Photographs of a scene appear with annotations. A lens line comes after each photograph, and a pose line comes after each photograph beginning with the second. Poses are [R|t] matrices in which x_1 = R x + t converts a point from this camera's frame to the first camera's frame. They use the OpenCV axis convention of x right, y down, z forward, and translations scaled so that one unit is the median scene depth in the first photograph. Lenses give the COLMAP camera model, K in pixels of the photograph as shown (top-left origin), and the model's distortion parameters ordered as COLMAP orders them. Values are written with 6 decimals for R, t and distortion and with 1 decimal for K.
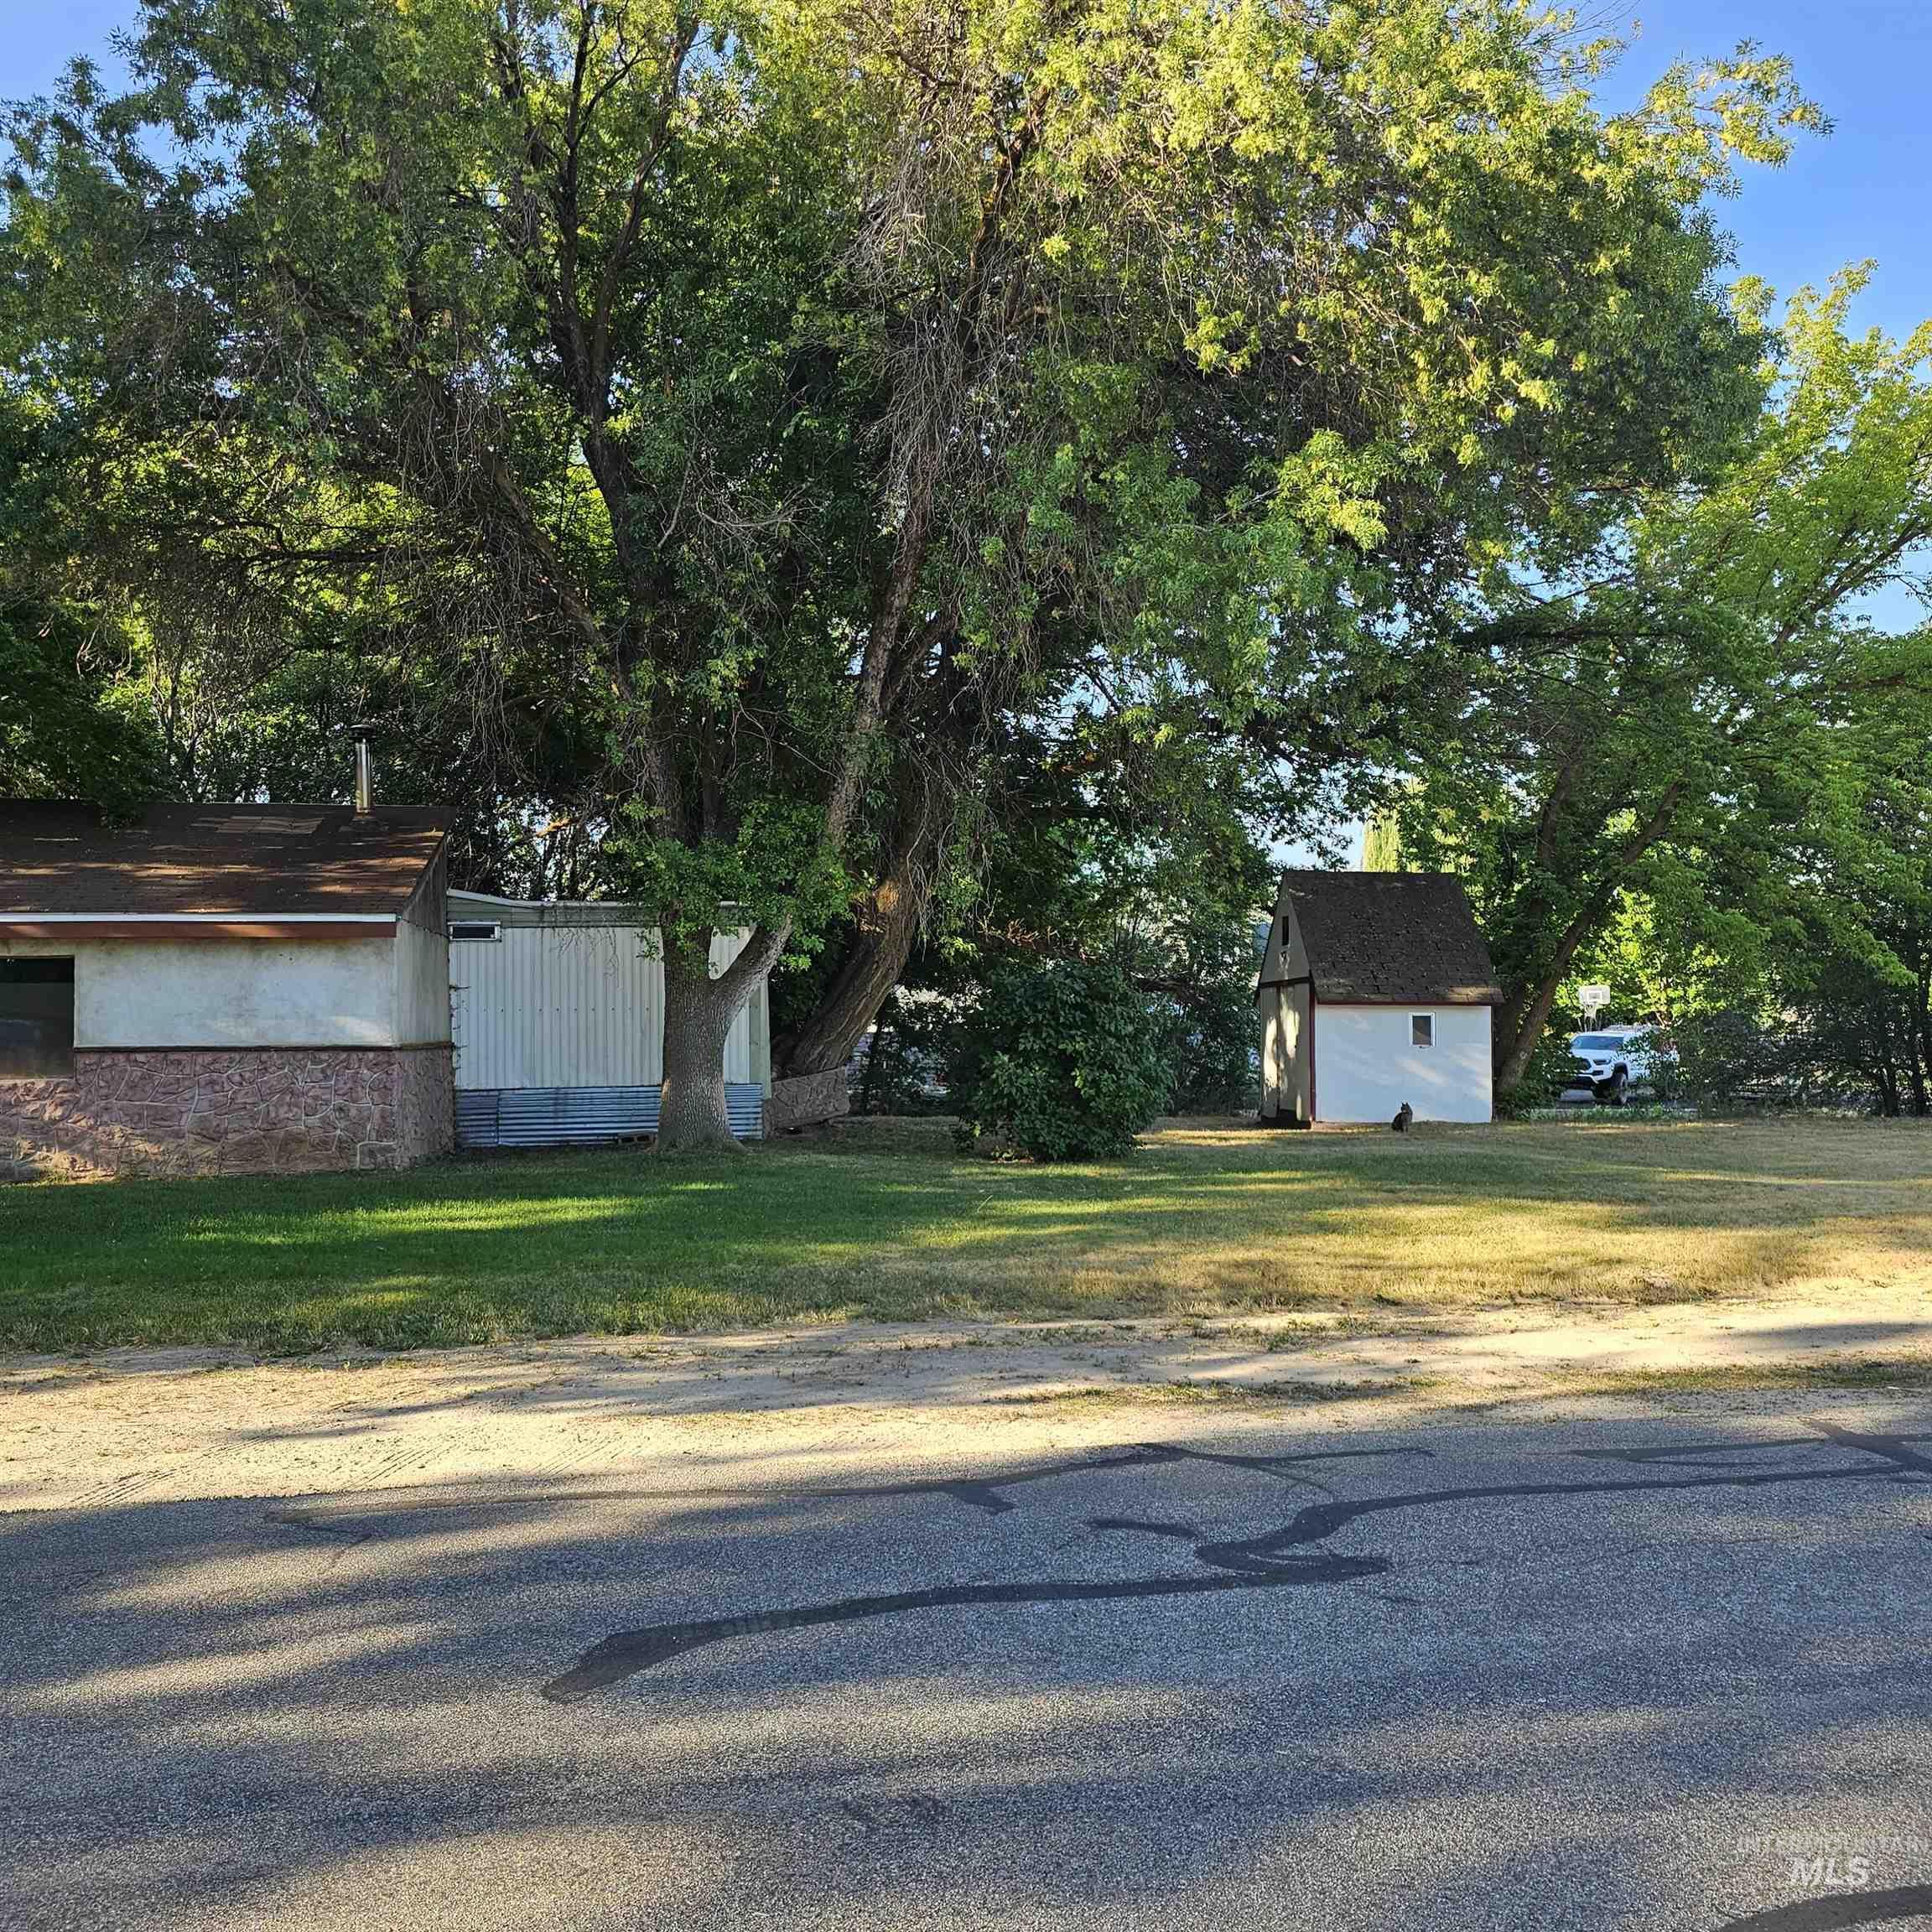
lens RADIAL K [[1715.8, 0, 960.7], [0, 1715.8, 986.6], [0, 0, 1]] dist [0.036095, -0.042347]
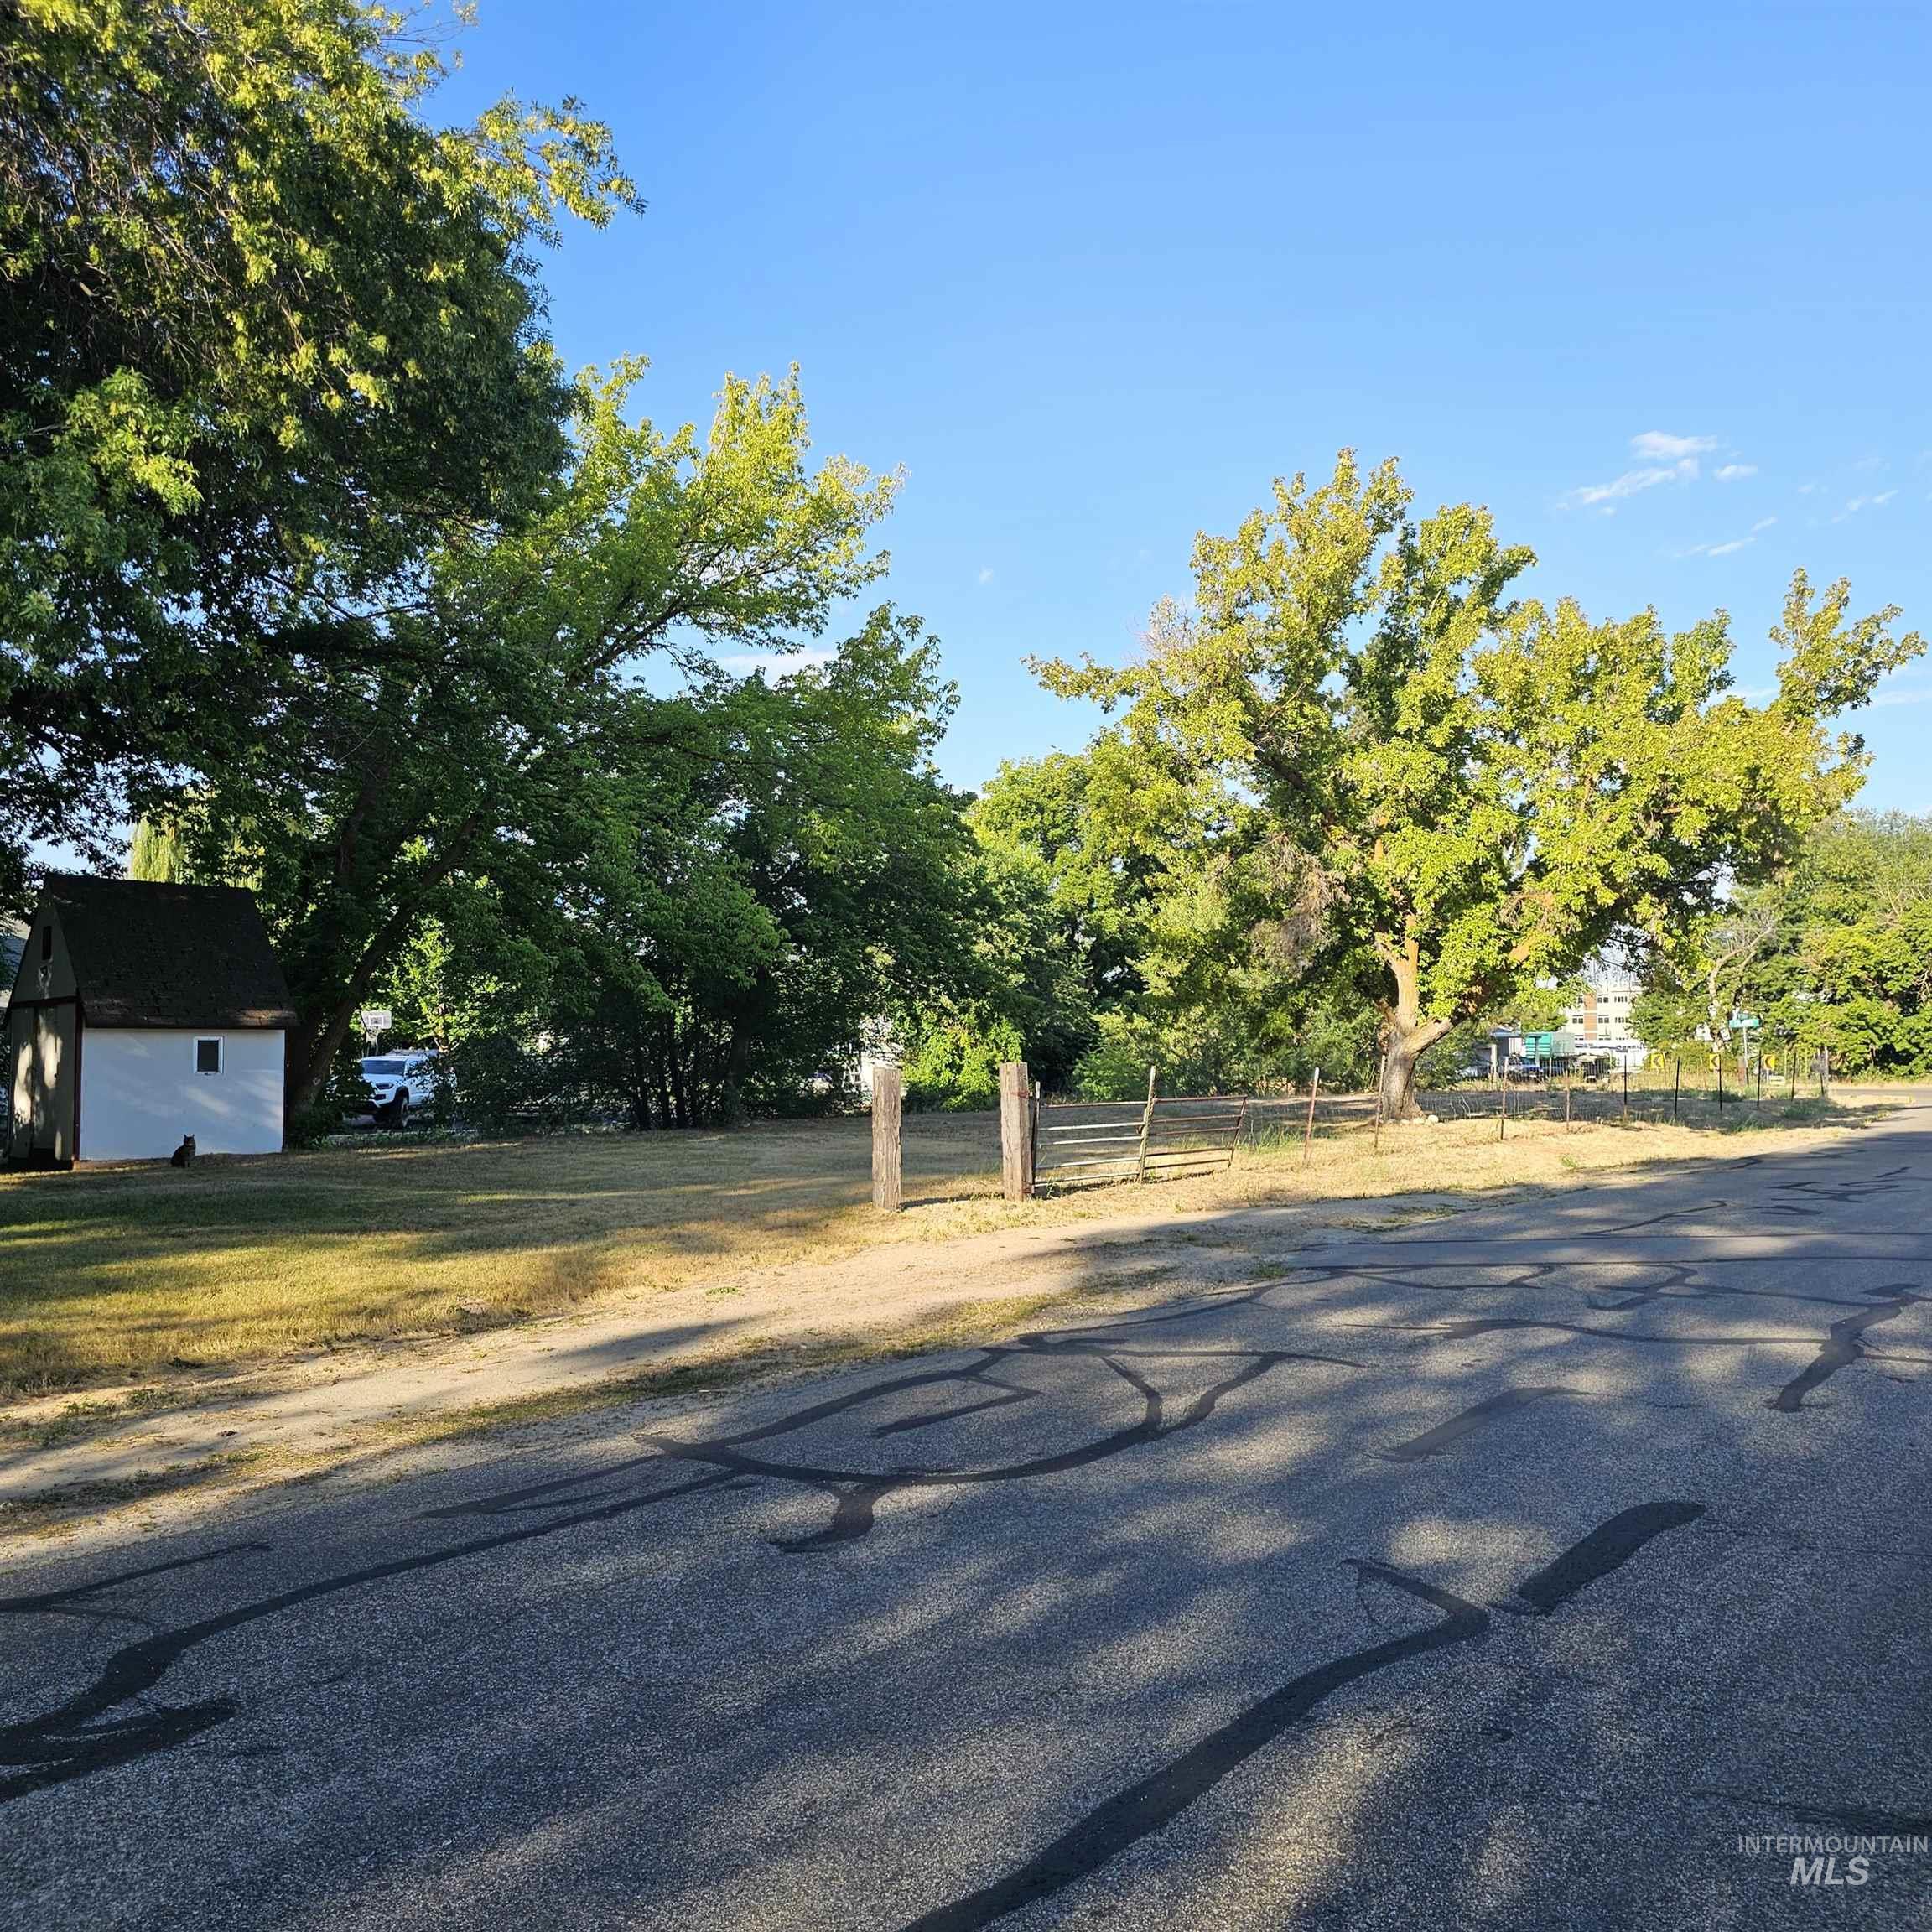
lens RADIAL K [[1712.3, 0, 939.8], [0, 1712.3, 965.7], [0, 0, 1]] dist [0.074735, -0.078491]
pose [[0.783596, 0.027052, 0.620682, -0.005260], [-0.010596, 0.999488, -0.030184, 0.001626], [-0.621180, 0.017075, 0.783481, 0.054331]]
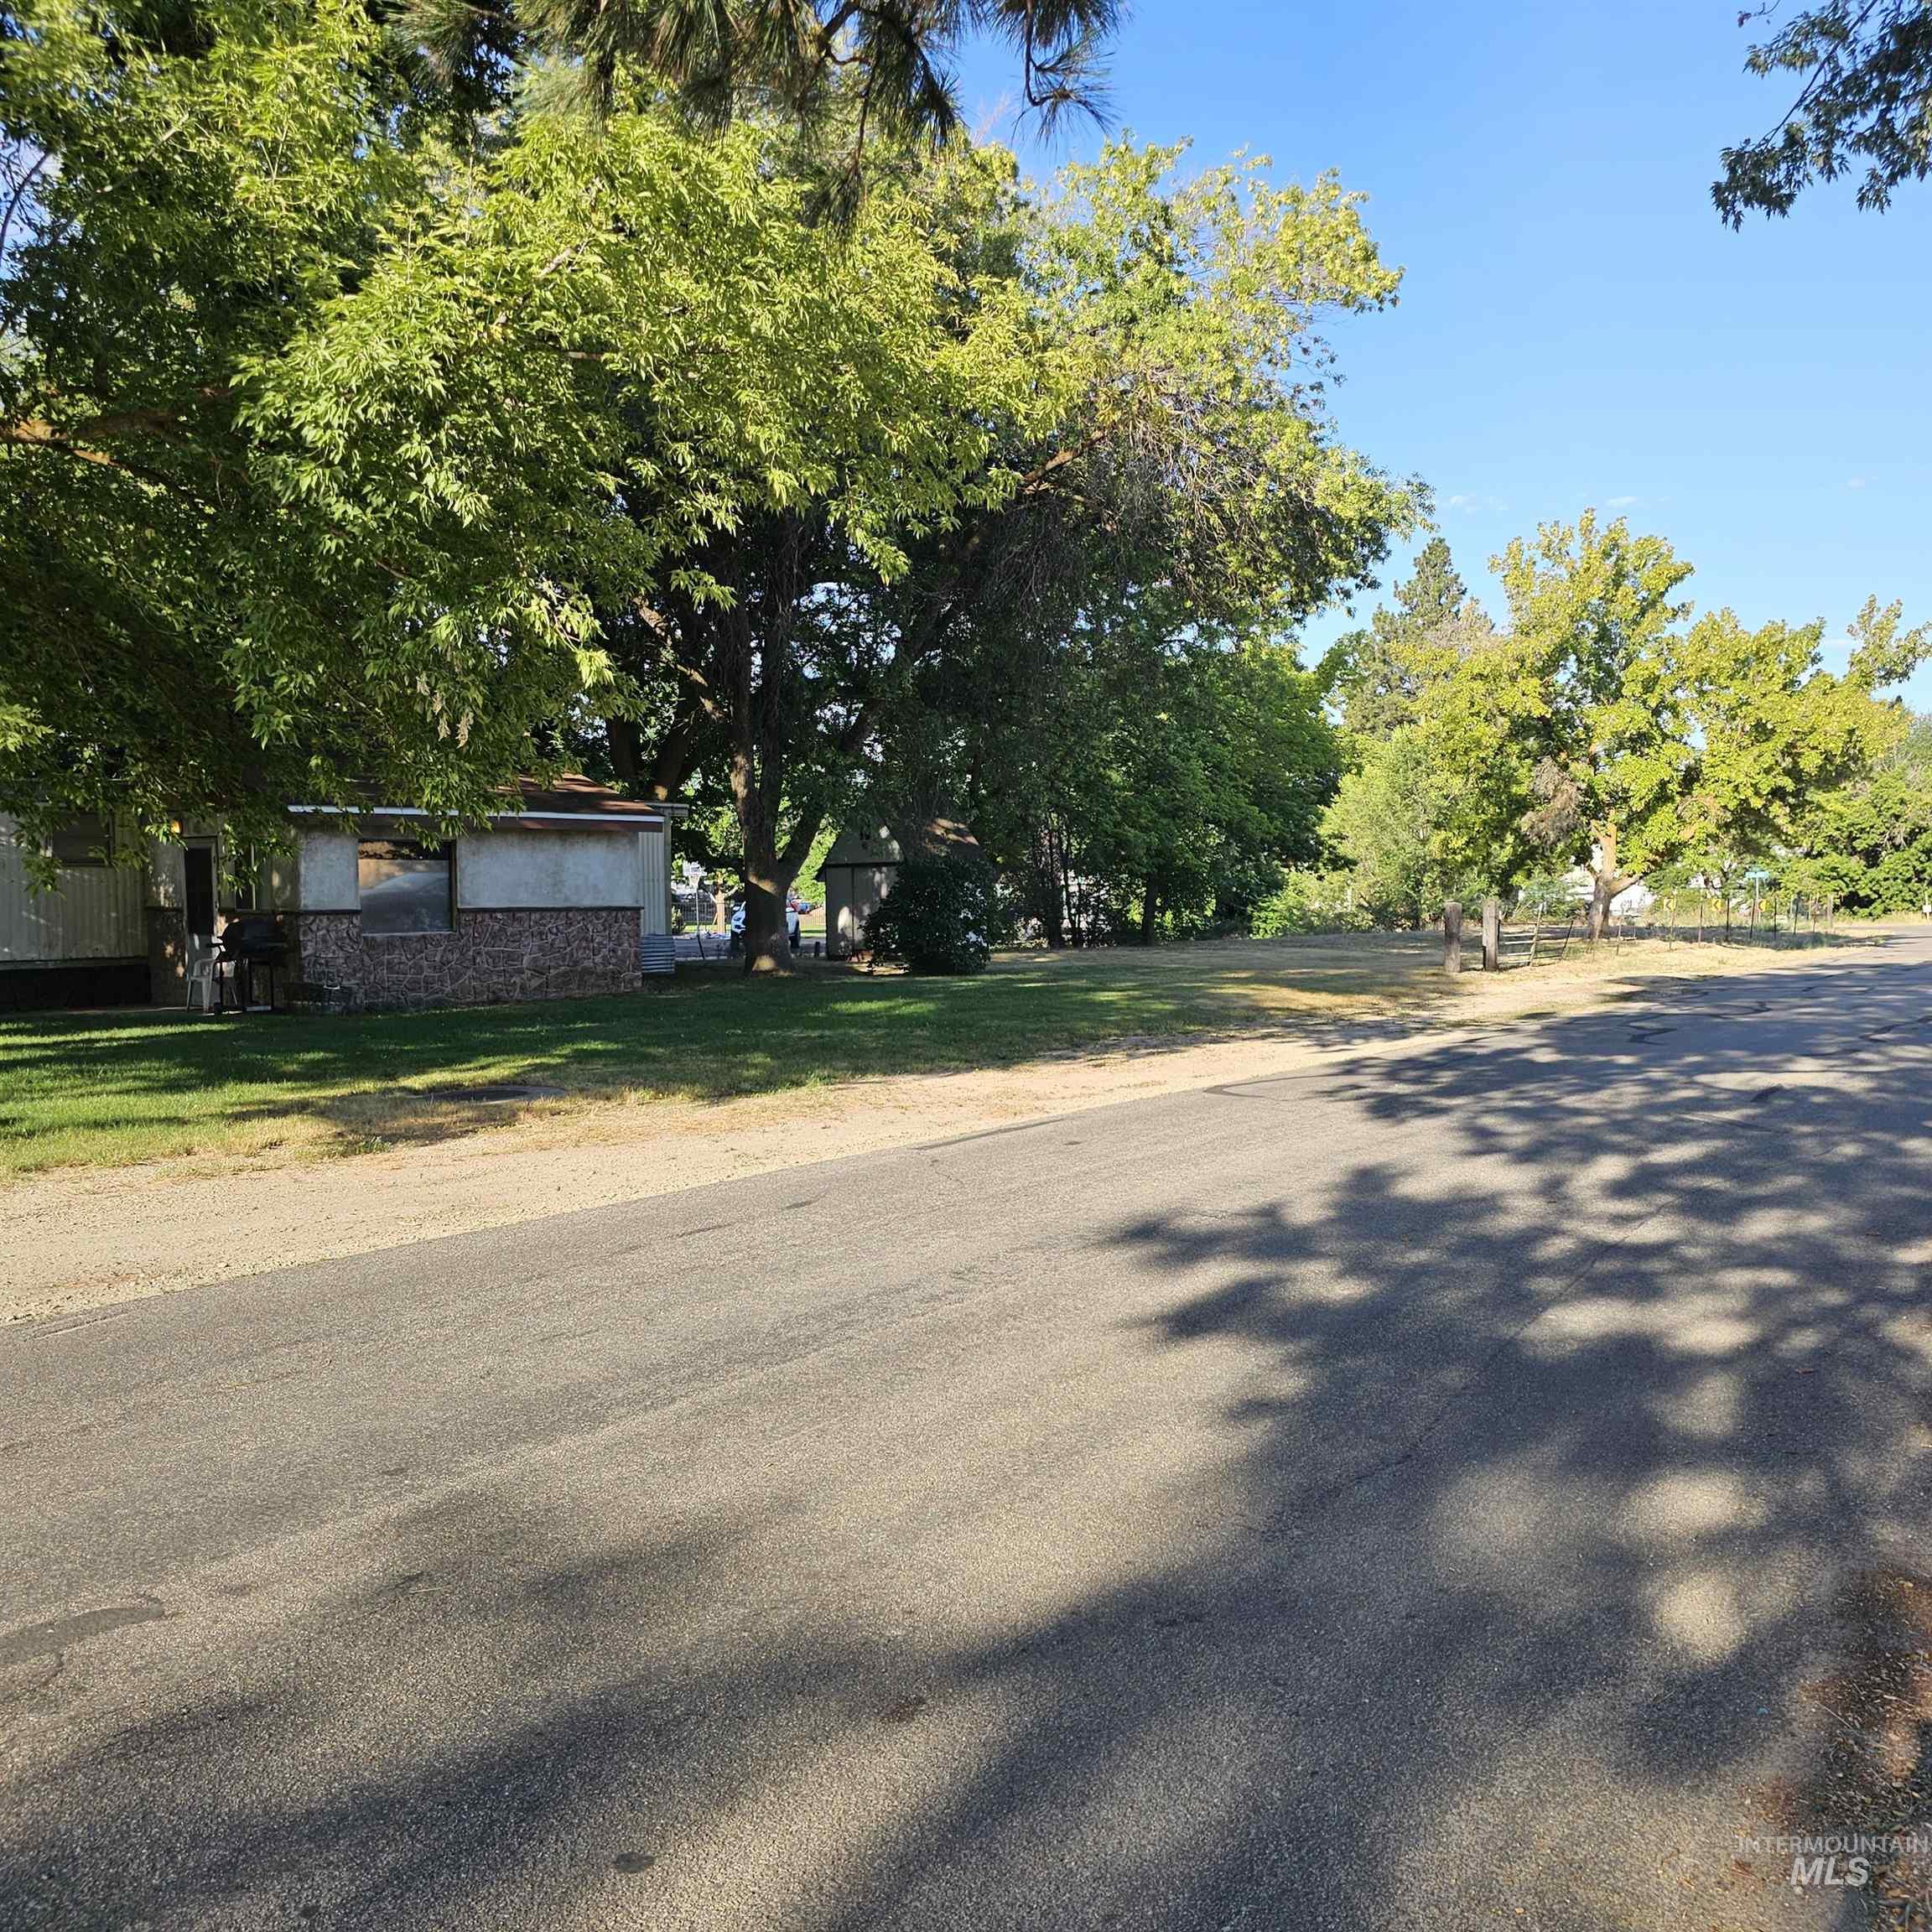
lens RADIAL K [[1715.8, 0, 960.7], [0, 1715.8, 986.6], [0, 0, 1]] dist [0.036095, -0.042347]
pose [[0.756555, -0.036369, 0.652918, -1.536957], [-0.012602, 0.997456, 0.070163, -0.007019], [-0.653809, -0.061310, 0.754172, -0.396862]]
